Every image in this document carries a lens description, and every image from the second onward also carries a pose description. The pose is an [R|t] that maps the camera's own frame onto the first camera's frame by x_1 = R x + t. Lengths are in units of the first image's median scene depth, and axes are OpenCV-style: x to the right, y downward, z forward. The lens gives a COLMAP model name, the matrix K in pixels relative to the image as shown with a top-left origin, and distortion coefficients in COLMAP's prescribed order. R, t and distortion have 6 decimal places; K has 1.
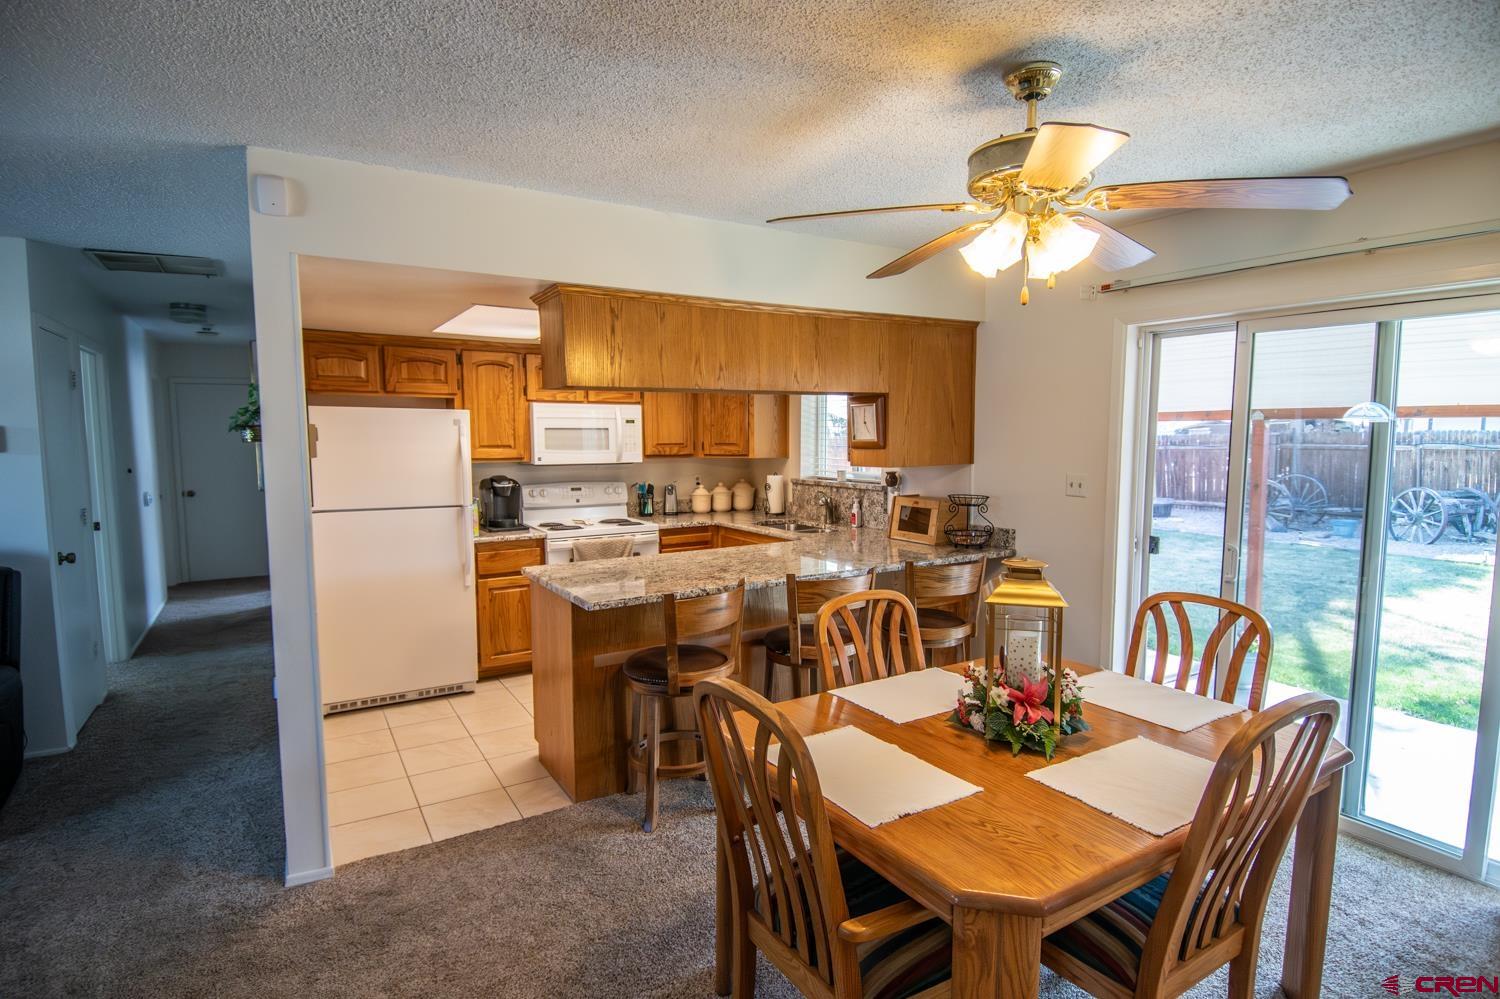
lens RADIAL K [[781.8, 0, 751.0], [0, 781.8, 505.2], [0, 0, 1]] dist [0.017214, -0.002078]
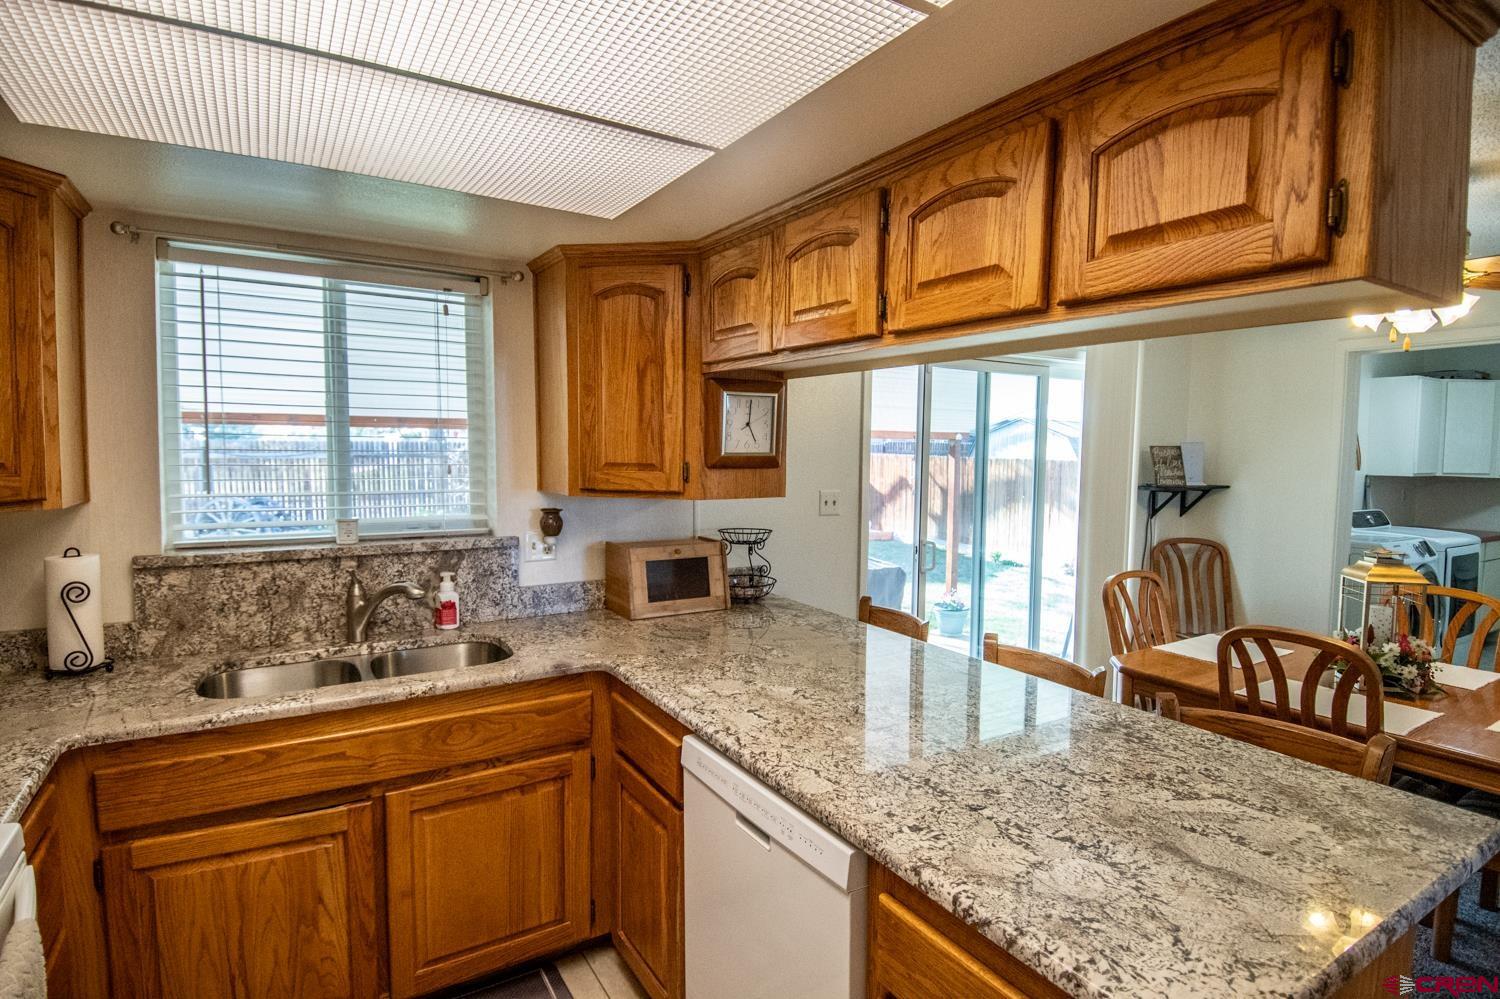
lens RADIAL K [[781.8, 0, 752.5], [0, 781.8, 499.3], [0, 0, 1]] dist [0.017214, -0.002078]
pose [[-0.013005, -0.063708, 0.997884, -0.431649], [0.079508, 0.994743, 0.064544, -0.083877], [-0.996749, 0.080179, -0.007872, 0.964615]]
